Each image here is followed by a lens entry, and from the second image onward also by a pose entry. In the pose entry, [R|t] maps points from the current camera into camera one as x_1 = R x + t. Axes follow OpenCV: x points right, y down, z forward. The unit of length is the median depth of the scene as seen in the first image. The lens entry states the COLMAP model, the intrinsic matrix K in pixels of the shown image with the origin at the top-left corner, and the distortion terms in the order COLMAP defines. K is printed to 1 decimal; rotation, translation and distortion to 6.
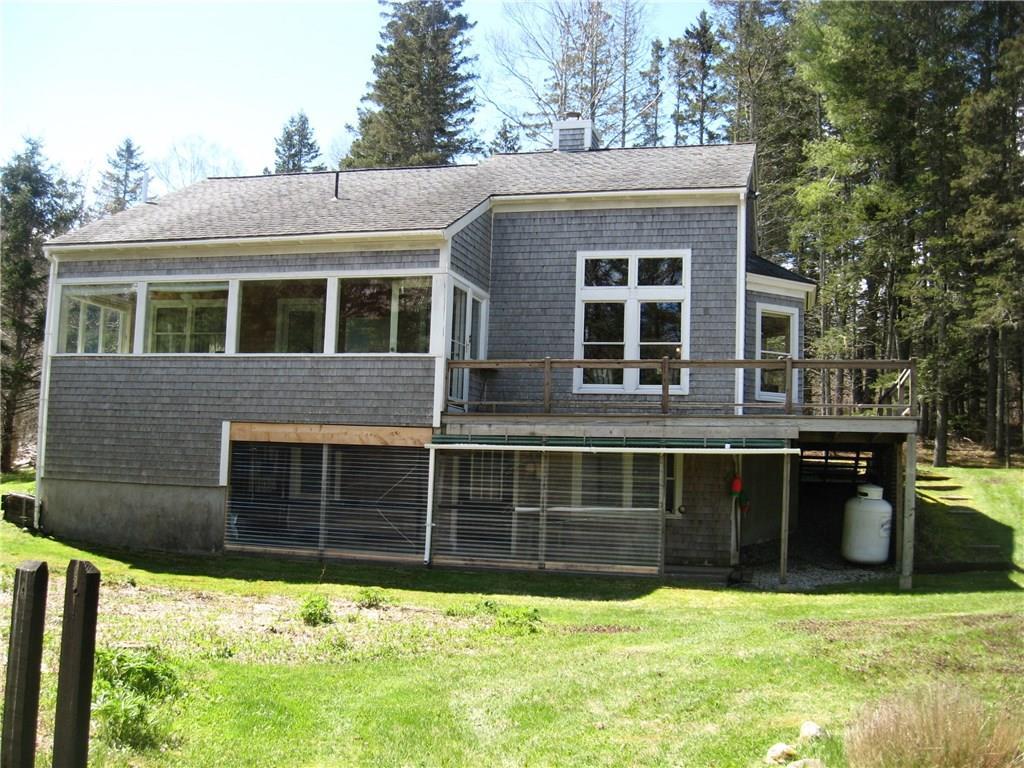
lens RADIAL K [[1066.0, 0, 512.0], [0, 1066.0, 384.0], [0, 0, 1]] dist [-0.127655, 0.021743]
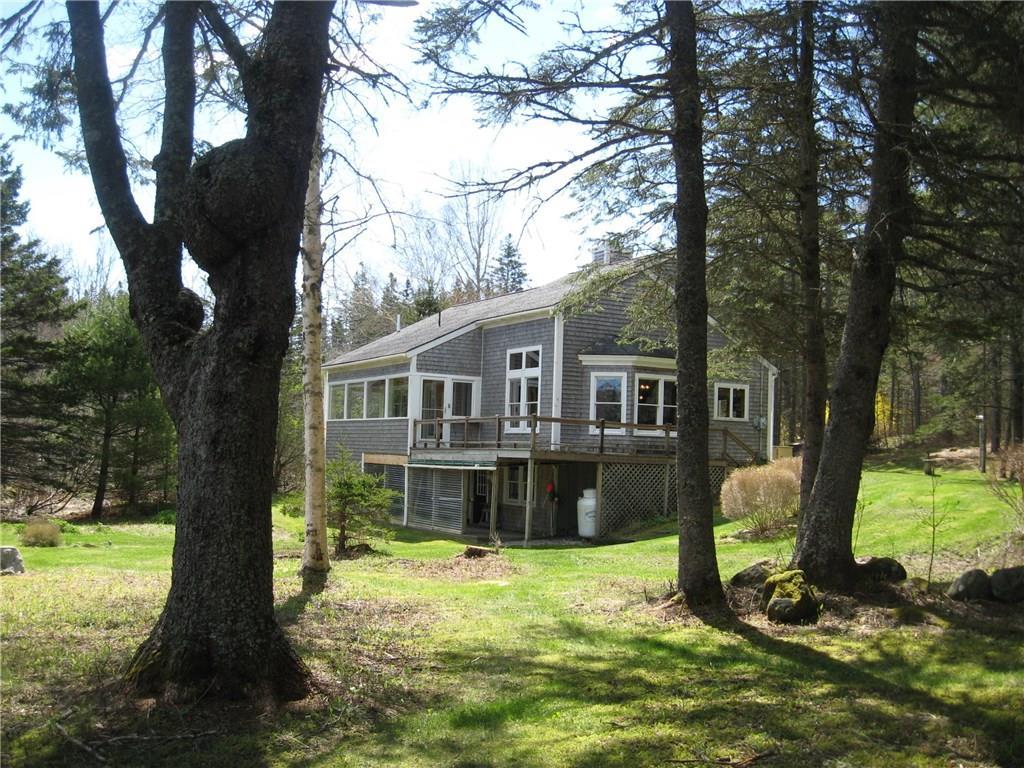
lens RADIAL K [[1066.0, 0, 512.0], [0, 1066.0, 384.0], [0, 0, 1]] dist [-0.127655, 0.021743]
pose [[0.686265, -0.055053, -0.725265, 1.323521], [0.044493, 0.998441, -0.033689, -0.013430], [0.725989, -0.009150, 0.687645, -0.165418]]
